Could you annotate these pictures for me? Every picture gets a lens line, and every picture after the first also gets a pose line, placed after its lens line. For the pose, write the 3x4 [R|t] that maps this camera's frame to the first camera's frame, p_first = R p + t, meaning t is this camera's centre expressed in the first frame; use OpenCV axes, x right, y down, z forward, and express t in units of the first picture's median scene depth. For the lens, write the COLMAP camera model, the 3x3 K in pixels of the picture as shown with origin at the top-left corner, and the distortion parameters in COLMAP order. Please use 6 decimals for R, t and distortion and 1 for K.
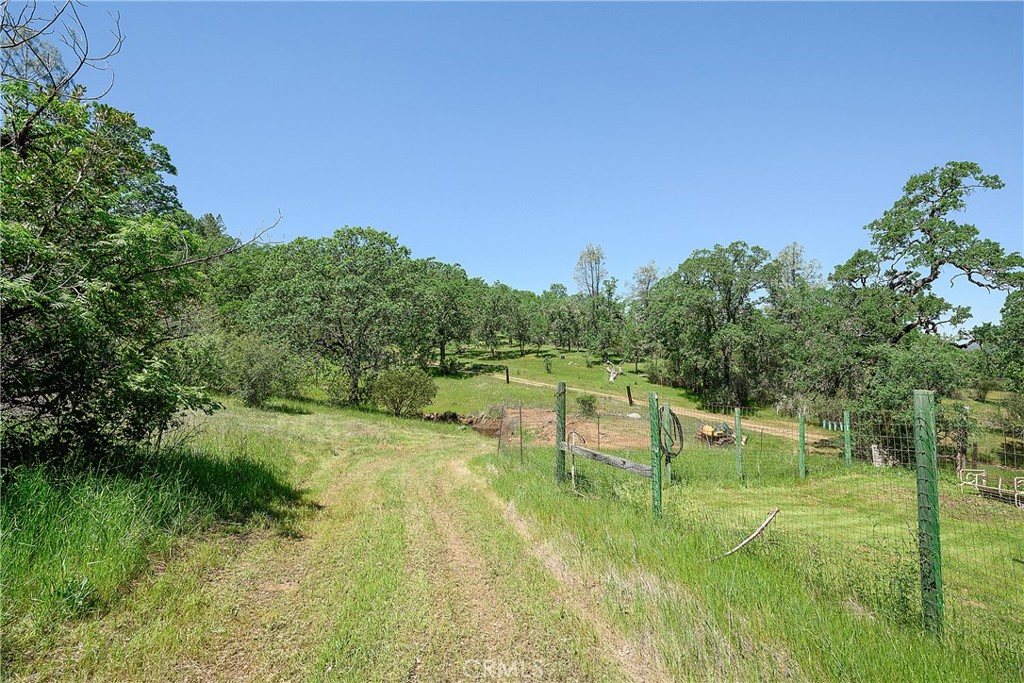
lens RADIAL K [[502.4, 0, 514.7], [0, 502.4, 338.5], [0, 0, 1]] dist [0.005753, 0.000439]
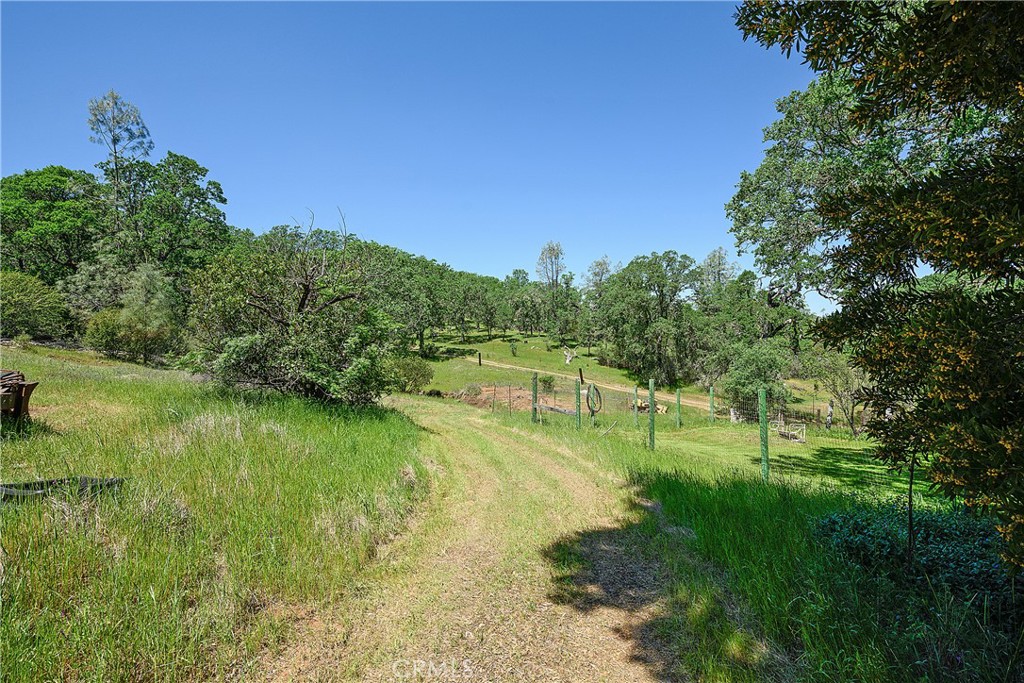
lens RADIAL K [[502.4, 0, 510.6], [0, 502.4, 343.2], [0, 0, 1]] dist [0.005753, 0.000439]
pose [[0.997481, 0.000873, 0.070926, -0.023326], [-0.004542, 0.998658, 0.051582, -0.021092], [-0.070786, -0.051774, 0.996147, -0.153961]]
